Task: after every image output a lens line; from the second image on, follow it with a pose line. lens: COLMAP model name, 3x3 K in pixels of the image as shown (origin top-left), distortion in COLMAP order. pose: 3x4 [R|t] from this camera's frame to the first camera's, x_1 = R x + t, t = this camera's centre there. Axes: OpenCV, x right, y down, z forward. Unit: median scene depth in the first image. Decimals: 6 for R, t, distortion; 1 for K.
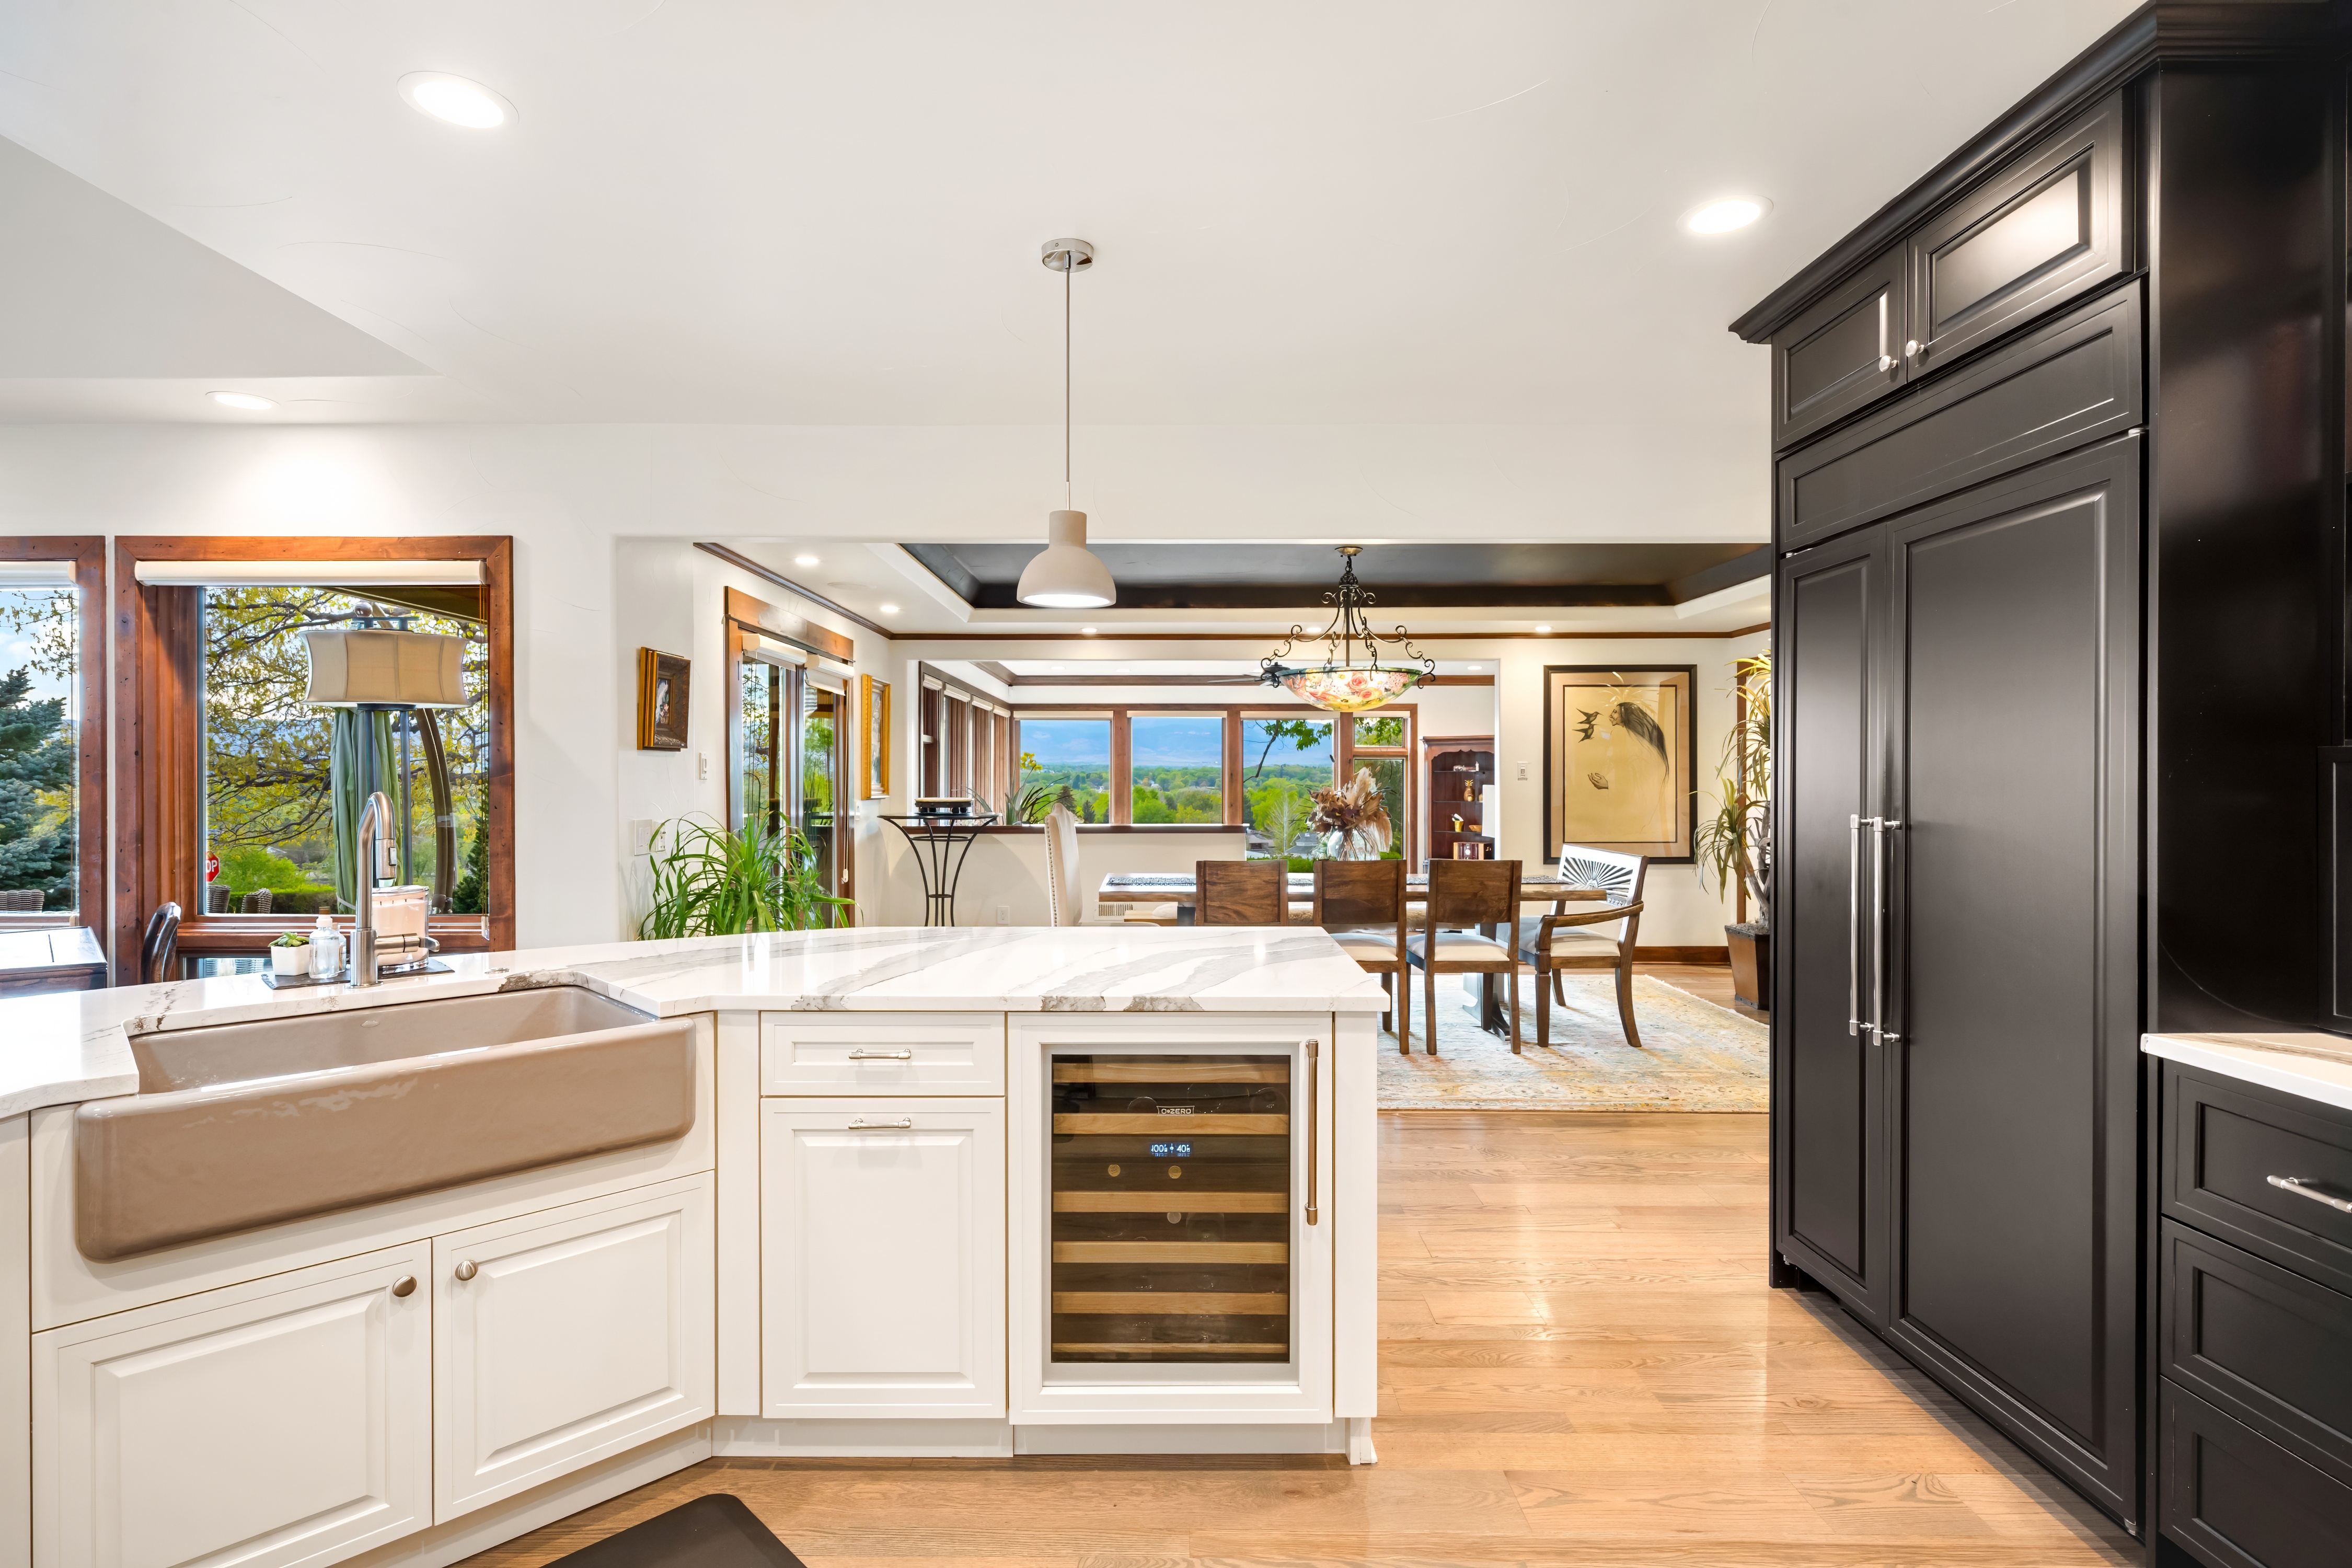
lens RADIAL K [[1154.5, 0, 1161.3], [0, 1154.5, 783.9], [0, 0, 1]] dist [-0.002100, -0.000788]
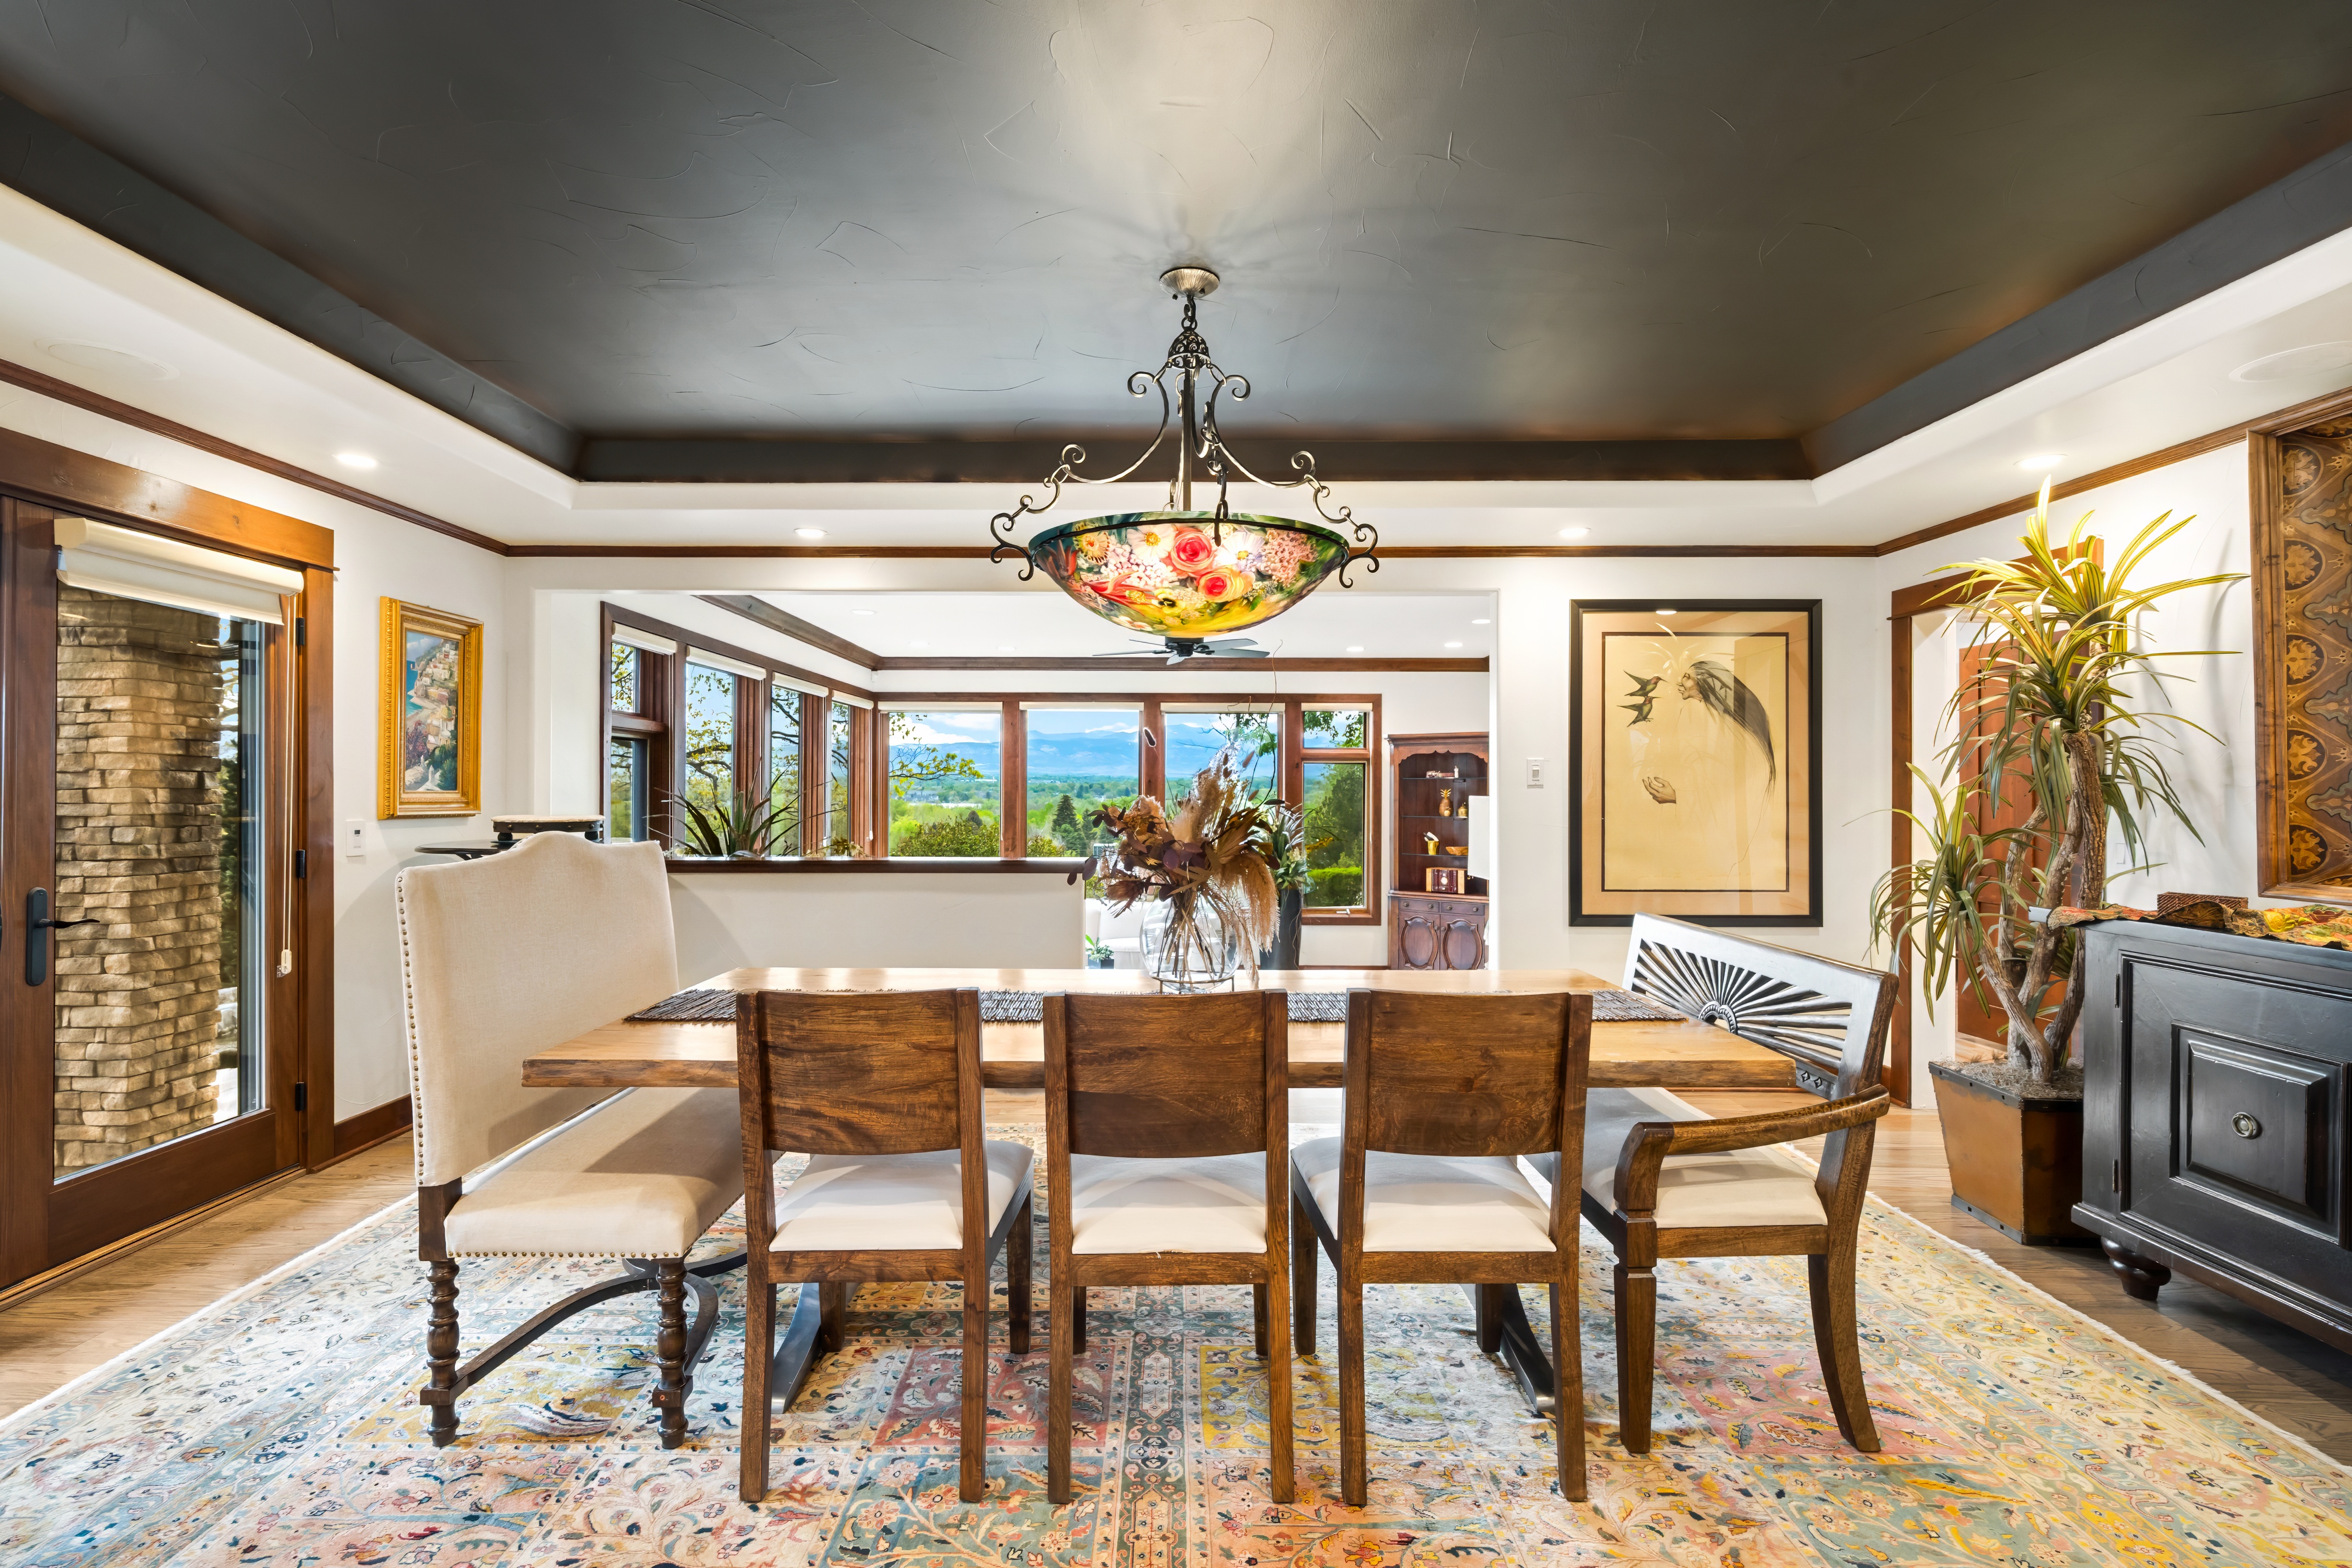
lens RADIAL K [[1074.8, 0, 1162.2], [0, 1074.8, 785.9], [0, 0, 1]] dist [0.004058, 0.000254]
pose [[0.999989, 0.002842, 0.003746, 0.162354], [-0.002815, 0.999970, -0.007279, 0.000447], [-0.003766, 0.007268, 0.999966, 0.618611]]
